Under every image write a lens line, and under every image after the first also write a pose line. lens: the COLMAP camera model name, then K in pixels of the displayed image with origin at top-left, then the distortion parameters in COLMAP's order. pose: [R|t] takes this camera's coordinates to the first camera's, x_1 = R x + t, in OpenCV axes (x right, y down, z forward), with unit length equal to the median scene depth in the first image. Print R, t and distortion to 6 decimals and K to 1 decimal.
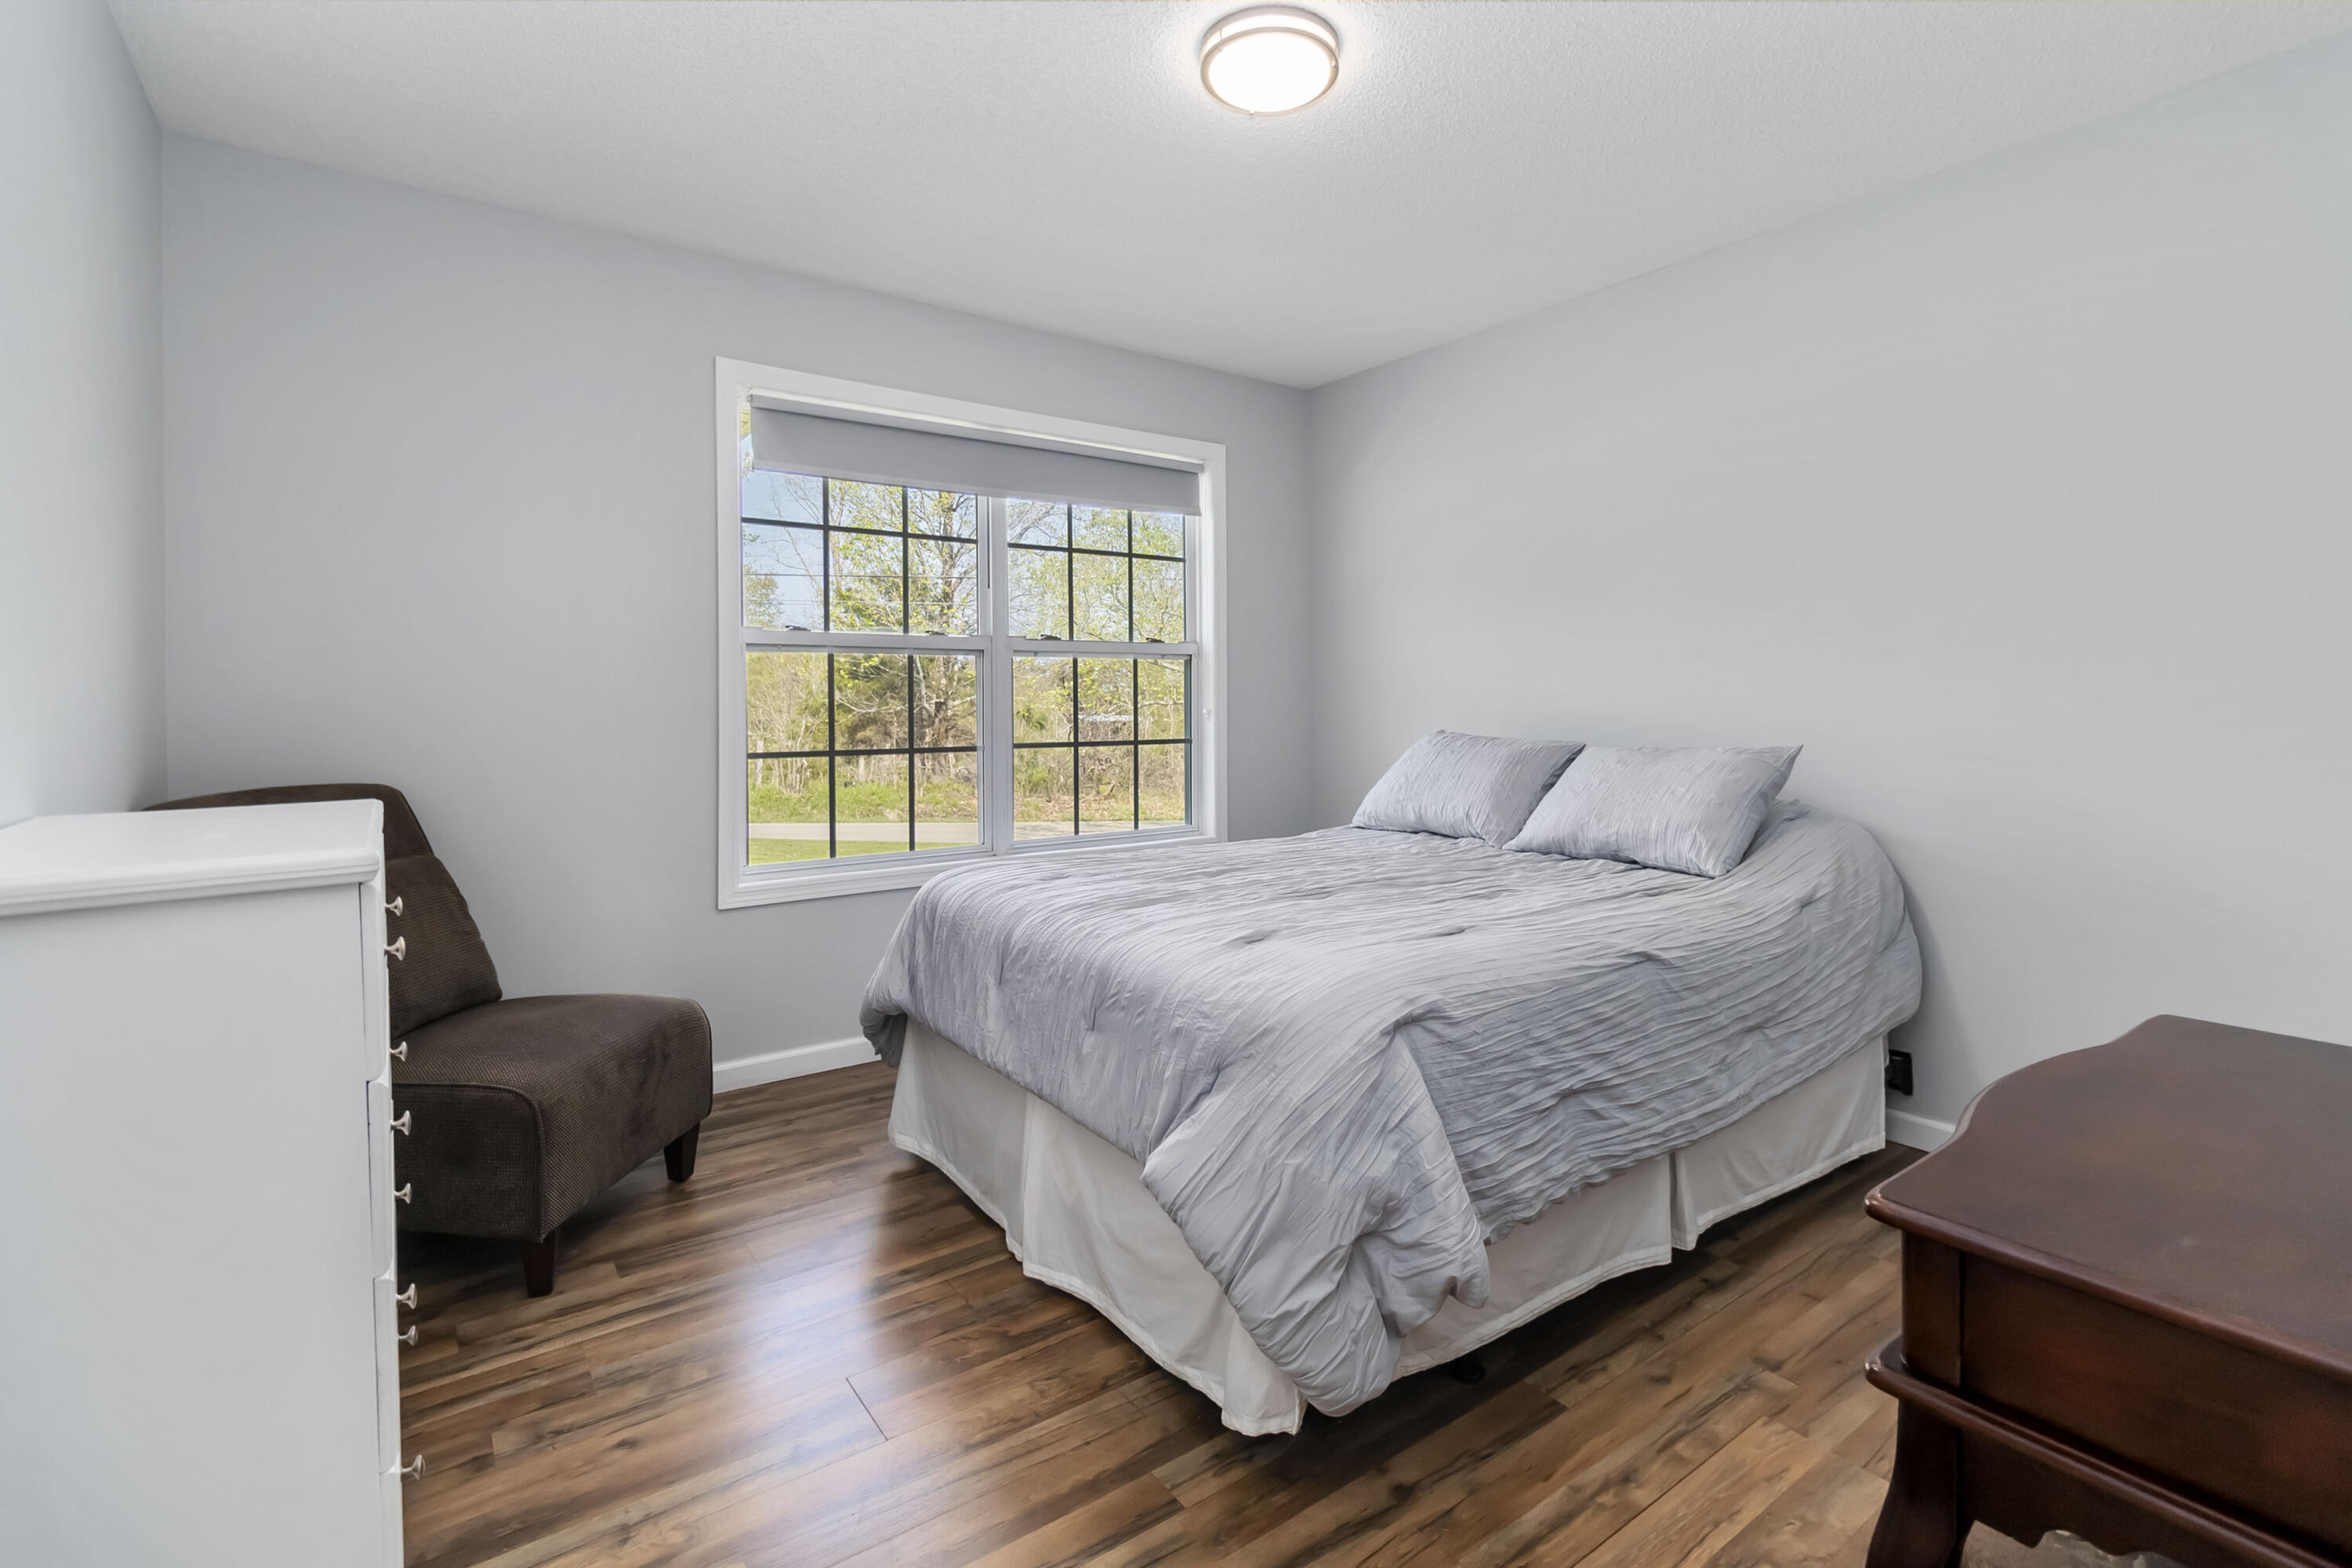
lens RADIAL K [[1097.4, 0, 1188.3], [0, 1097.4, 704.4], [0, 0, 1]] dist [0.001165, 0.000443]
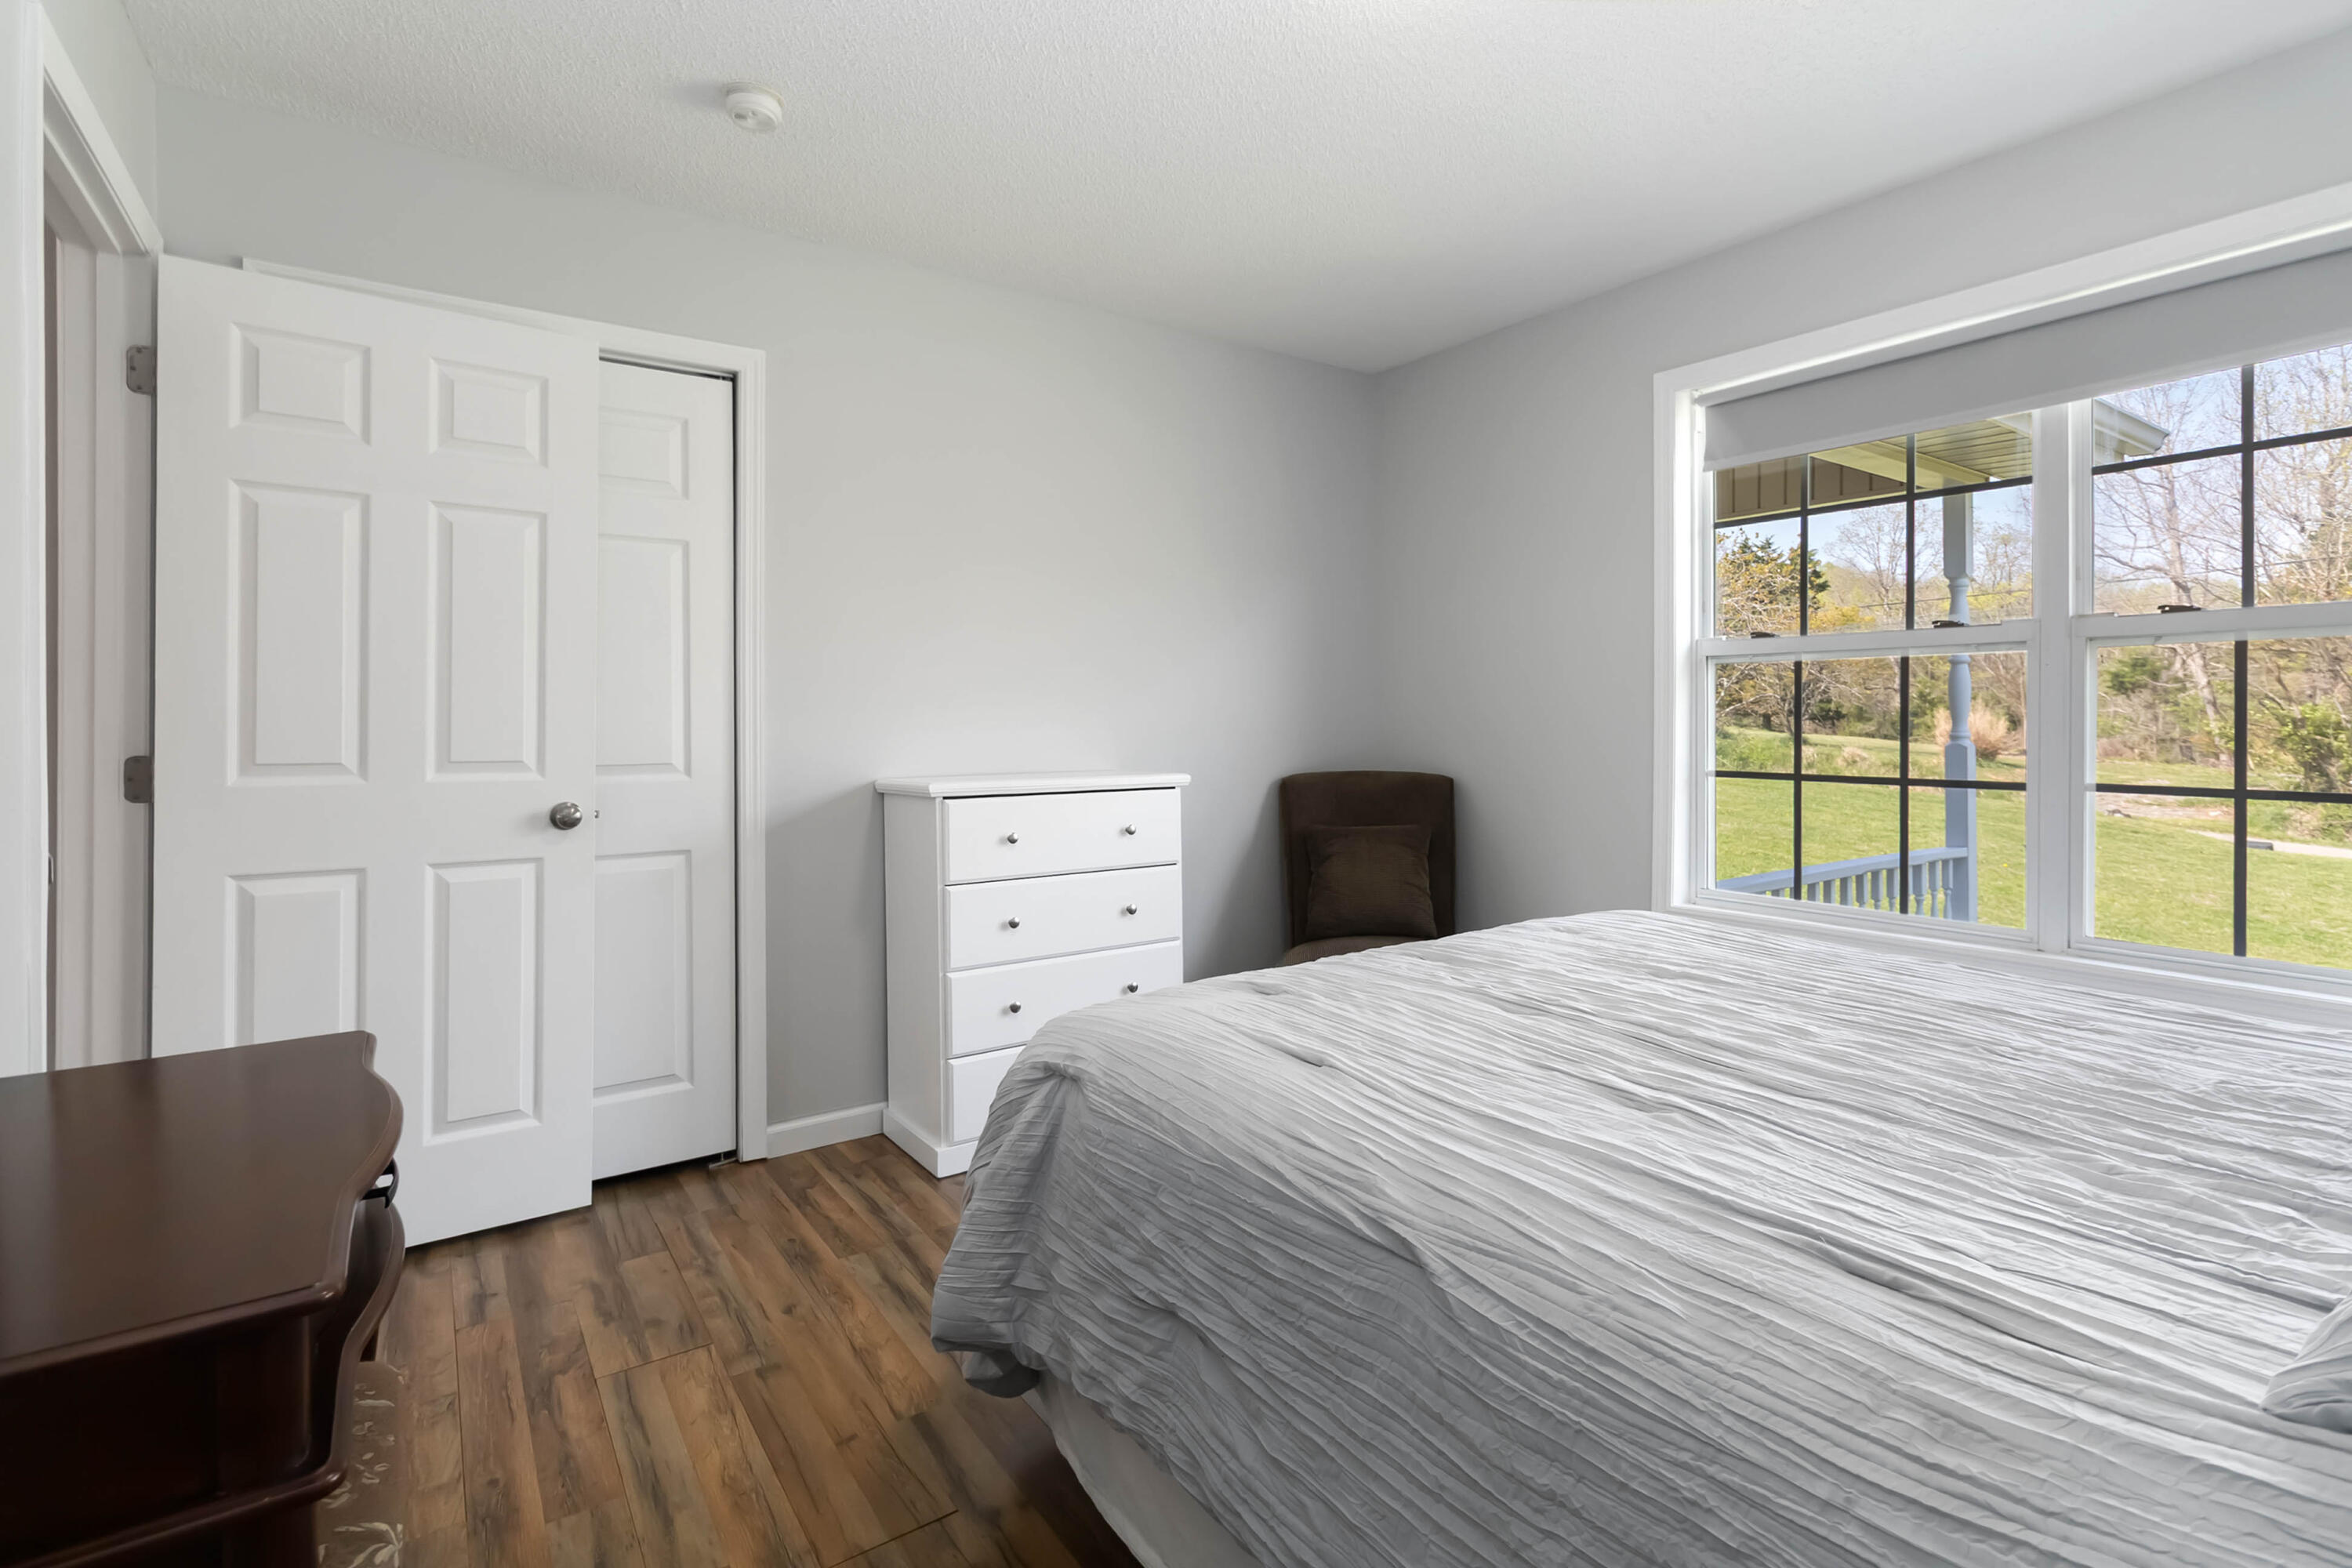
lens RADIAL K [[1097.4, 0, 1188.3], [0, 1097.4, 704.4], [0, 0, 1]] dist [0.001165, 0.000443]
pose [[-0.016962, -0.006300, -0.999836, 0.905677], [0.002602, 0.999976, -0.006345, -0.012229], [0.999853, -0.002709, -0.016945, 0.907021]]
